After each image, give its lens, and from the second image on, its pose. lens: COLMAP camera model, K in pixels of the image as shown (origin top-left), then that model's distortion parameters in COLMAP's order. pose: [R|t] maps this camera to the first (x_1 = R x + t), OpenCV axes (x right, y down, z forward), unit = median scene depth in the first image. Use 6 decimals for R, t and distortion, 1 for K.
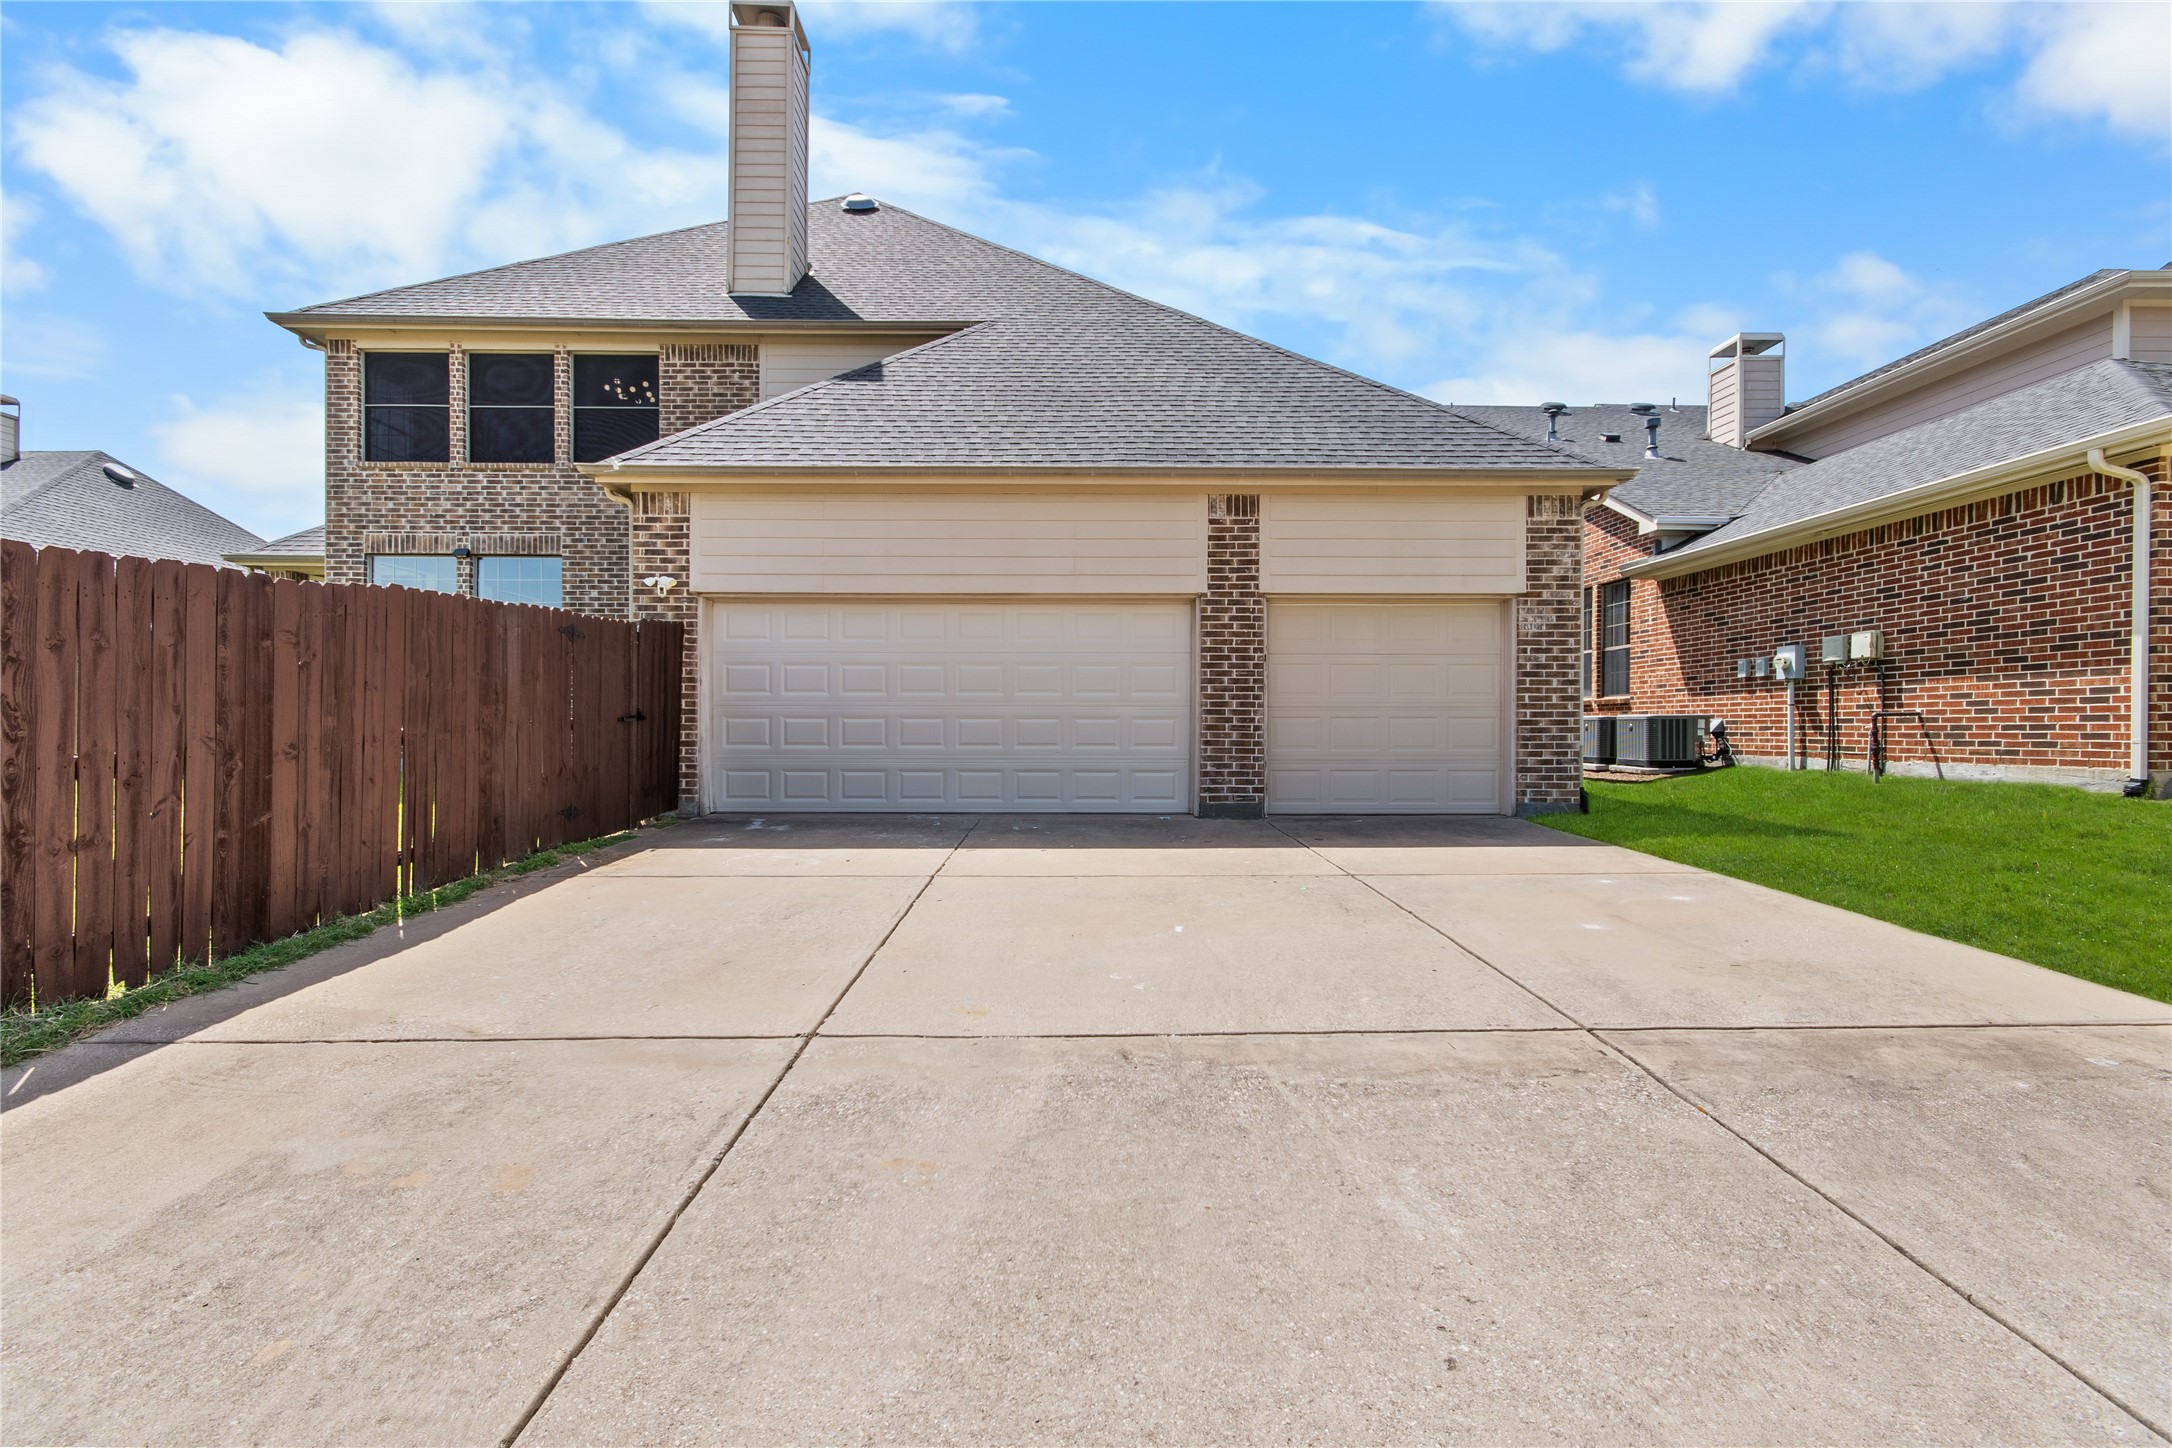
lens RADIAL K [[950.0, 0, 1088.5], [0, 950.0, 714.0], [0, 0, 1]] dist [0.006918, -0.000270]
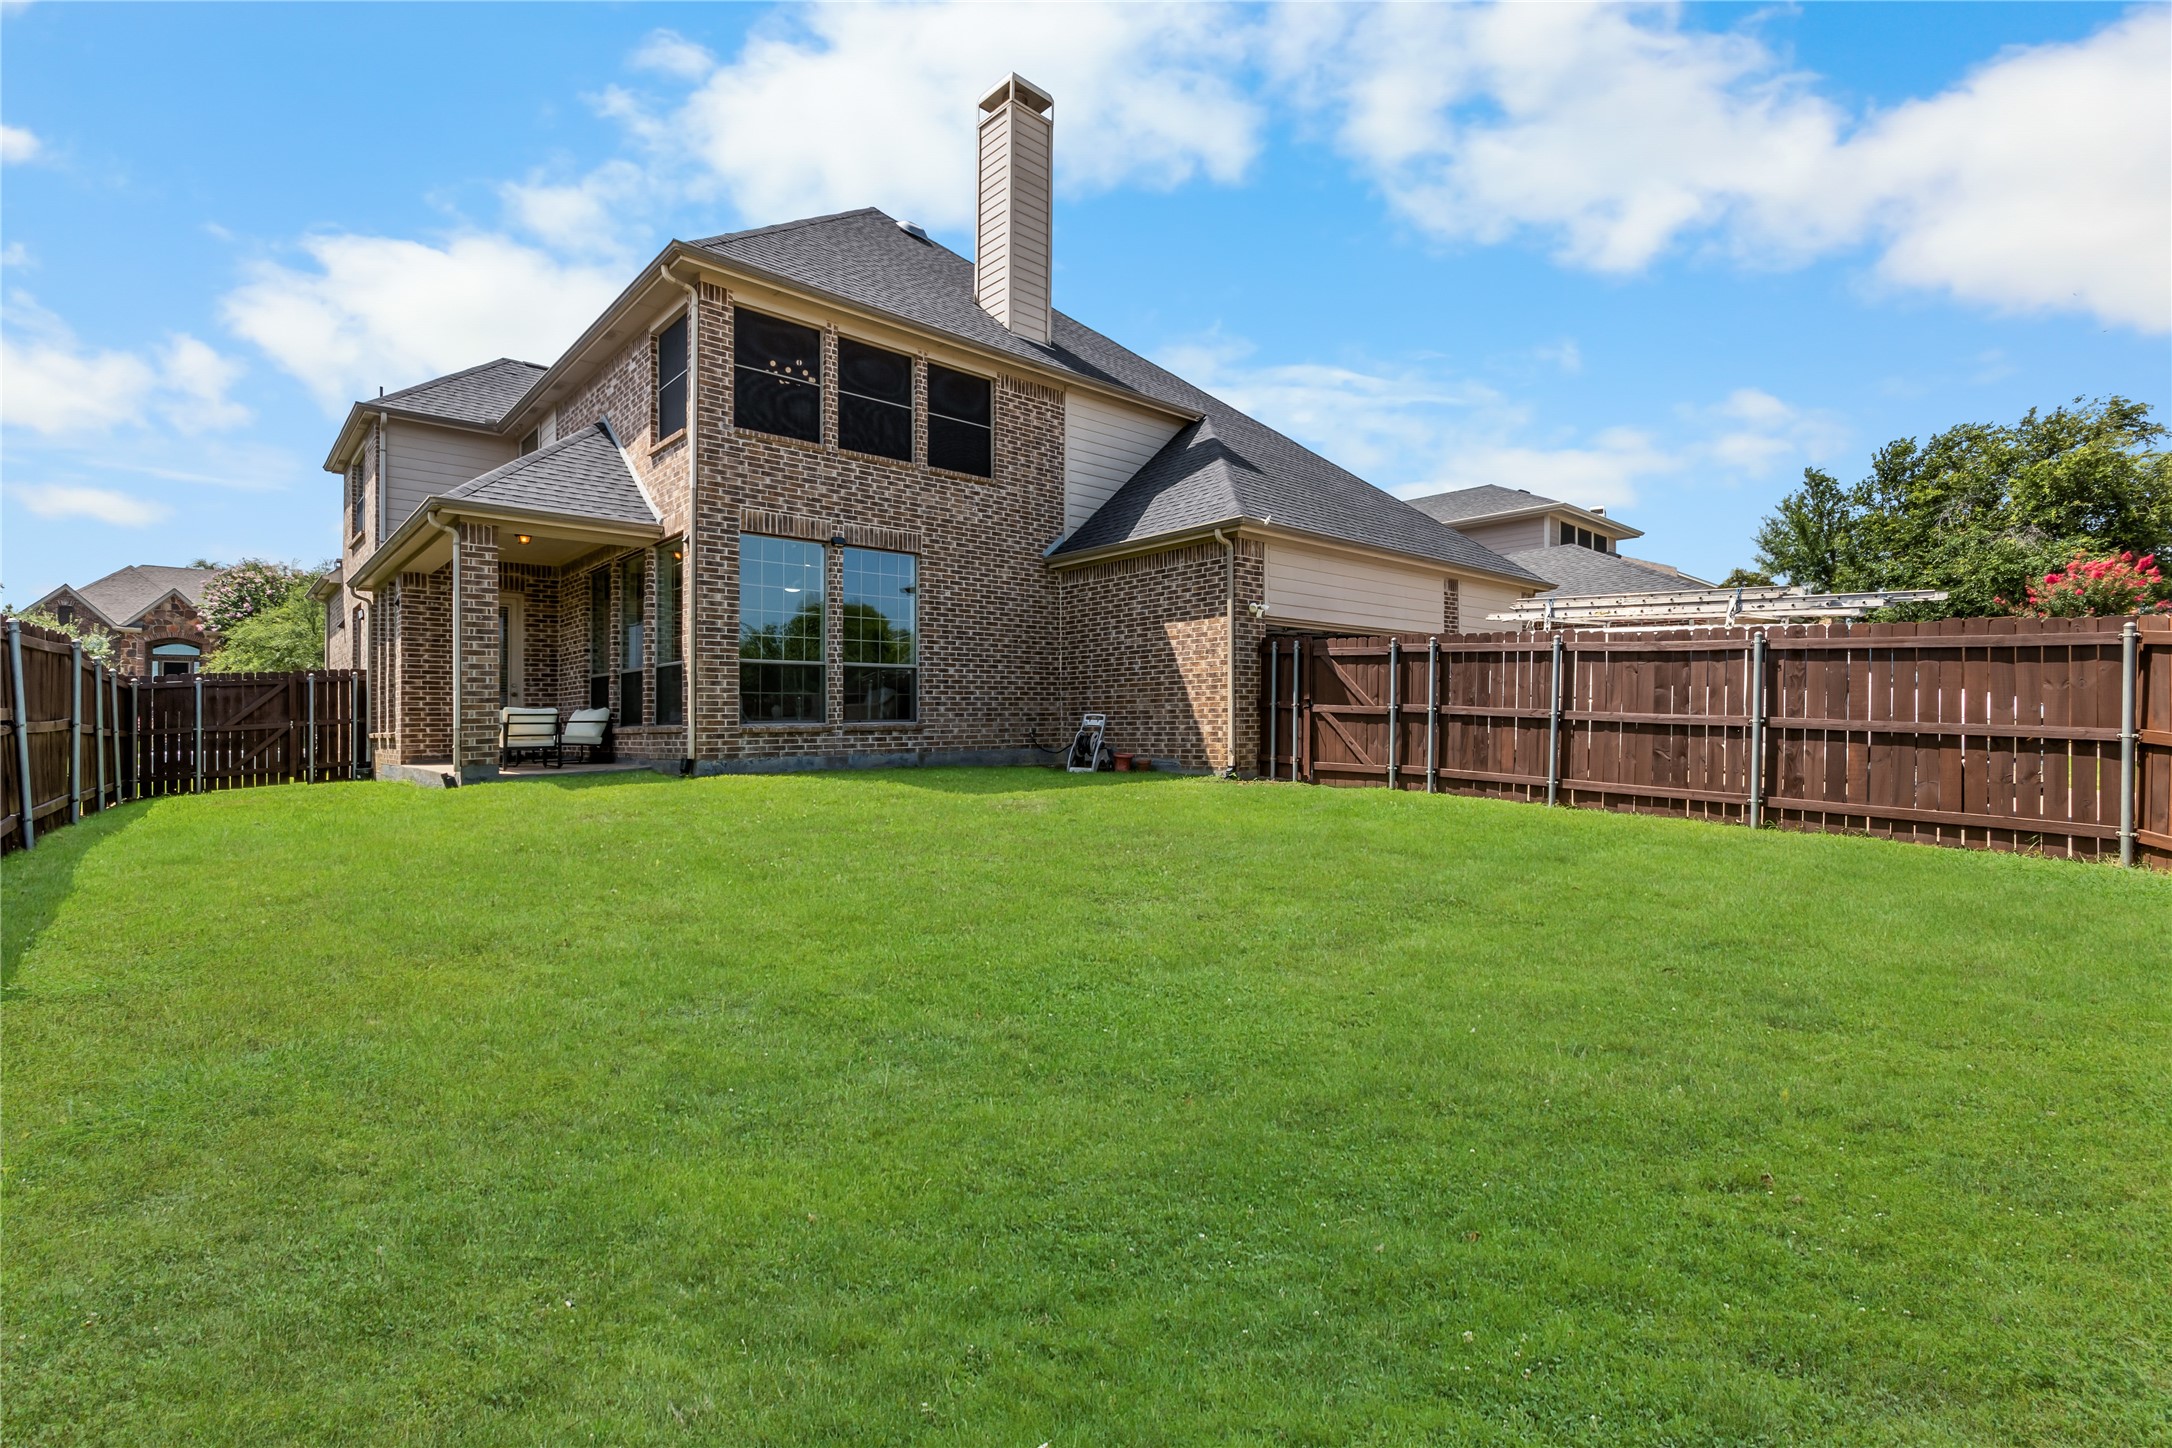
lens RADIAL K [[950.0, 0, 1082.1], [0, 950.0, 717.3], [0, 0, 1]] dist [0.006918, -0.000270]
pose [[0.744639, -0.009641, 0.667398, -1.116160], [0.007825, 0.999953, 0.005715, 0.005977], [-0.667422, 0.000967, 0.744679, 0.115236]]
